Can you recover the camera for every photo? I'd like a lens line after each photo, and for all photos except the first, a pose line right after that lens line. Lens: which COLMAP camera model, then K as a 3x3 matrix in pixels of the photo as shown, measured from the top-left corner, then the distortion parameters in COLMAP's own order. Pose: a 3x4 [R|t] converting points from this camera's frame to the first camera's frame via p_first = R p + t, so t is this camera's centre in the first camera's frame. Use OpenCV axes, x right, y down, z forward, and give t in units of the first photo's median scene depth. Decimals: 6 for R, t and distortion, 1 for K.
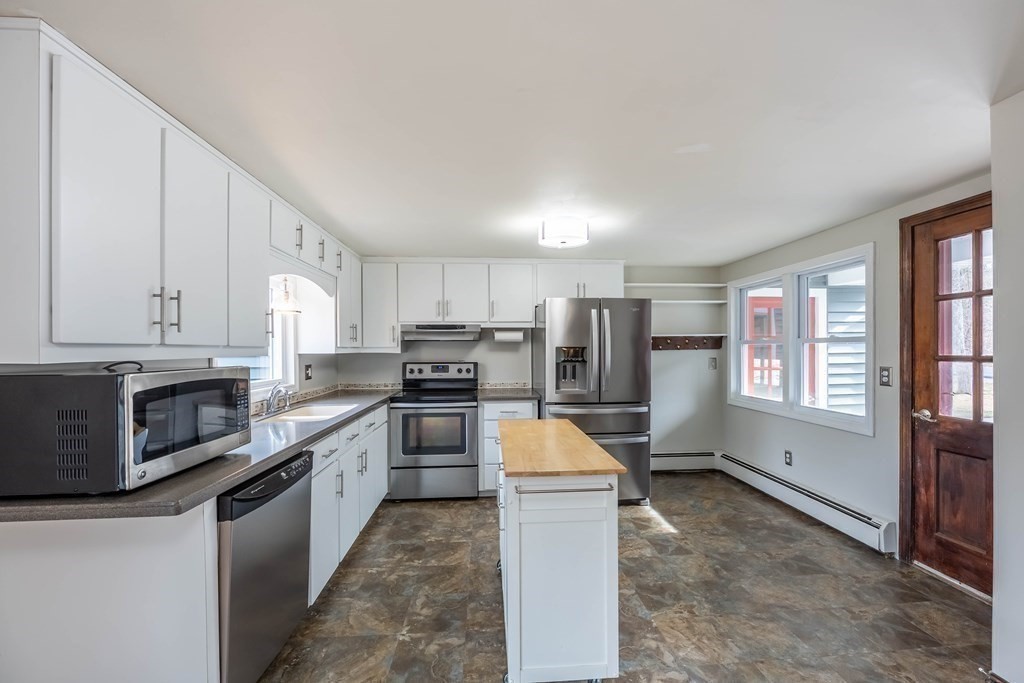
lens RADIAL K [[415.4, 0, 517.0], [0, 415.4, 349.9], [0, 0, 1]] dist [-0.003797, 0.000113]
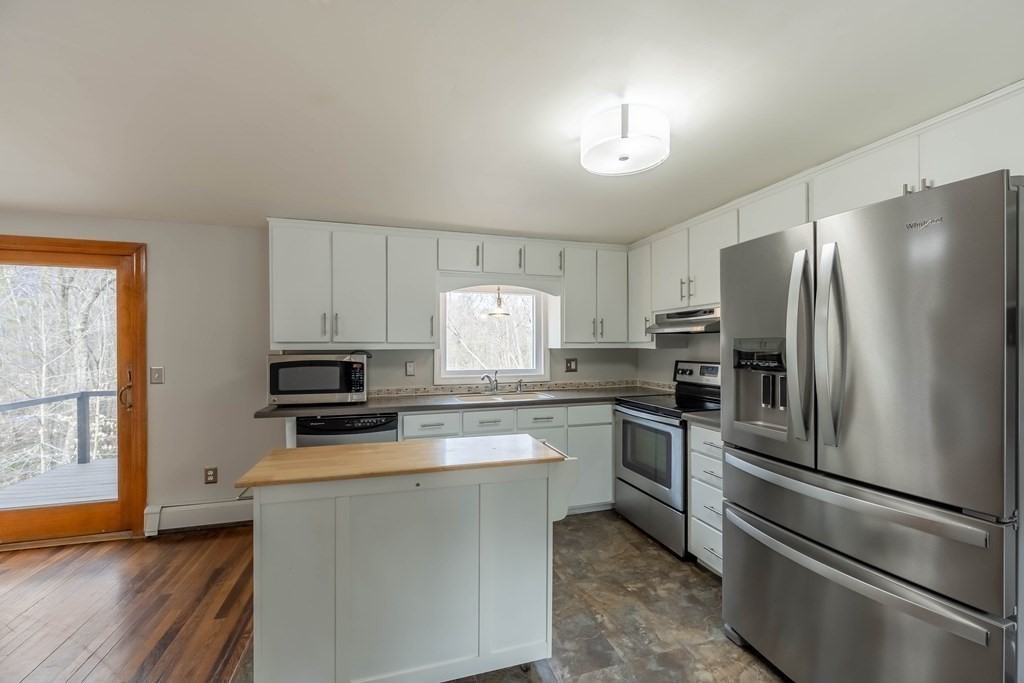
lens RADIAL K [[415.4, 0, 508.9], [0, 415.4, 346.6], [0, 0, 1]] dist [-0.003797, 0.000113]
pose [[0.211990, 0.003587, -0.977265, 0.488068], [-0.000752, 0.999994, 0.003507, 0.000307], [0.977272, -0.000009, 0.211992, 0.542215]]
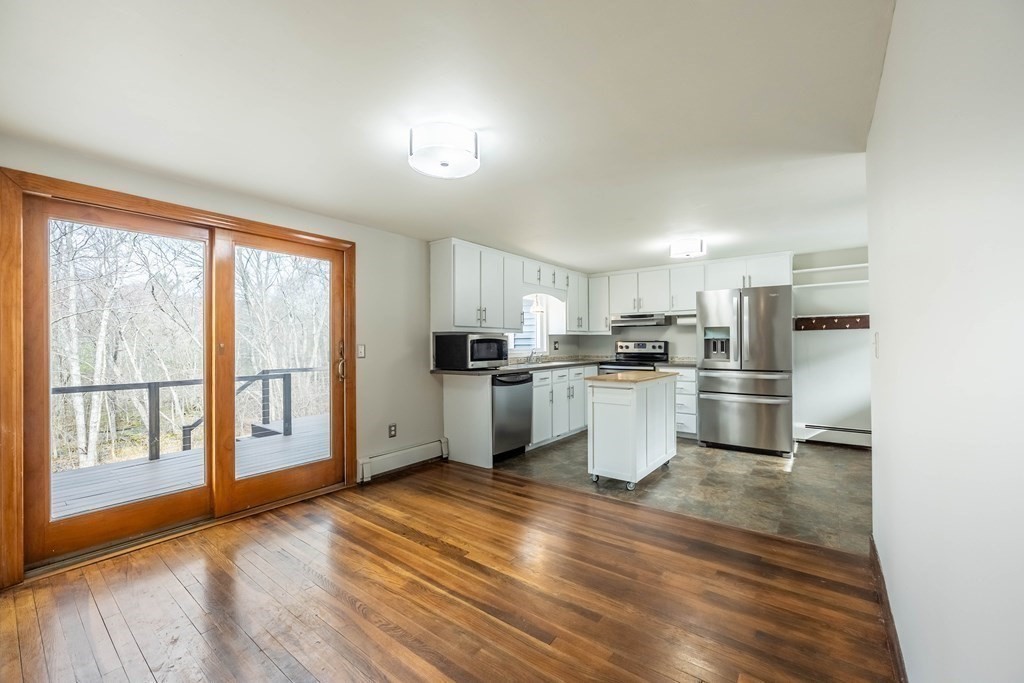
lens RADIAL K [[415.4, 0, 509.7], [0, 415.4, 342.6], [0, 0, 1]] dist [-0.003797, 0.000113]
pose [[0.742061, -0.002037, -0.670329, 0.473475], [0.001191, 0.999998, -0.001721, 0.039426], [0.670331, 0.000478, 0.742062, -0.387932]]
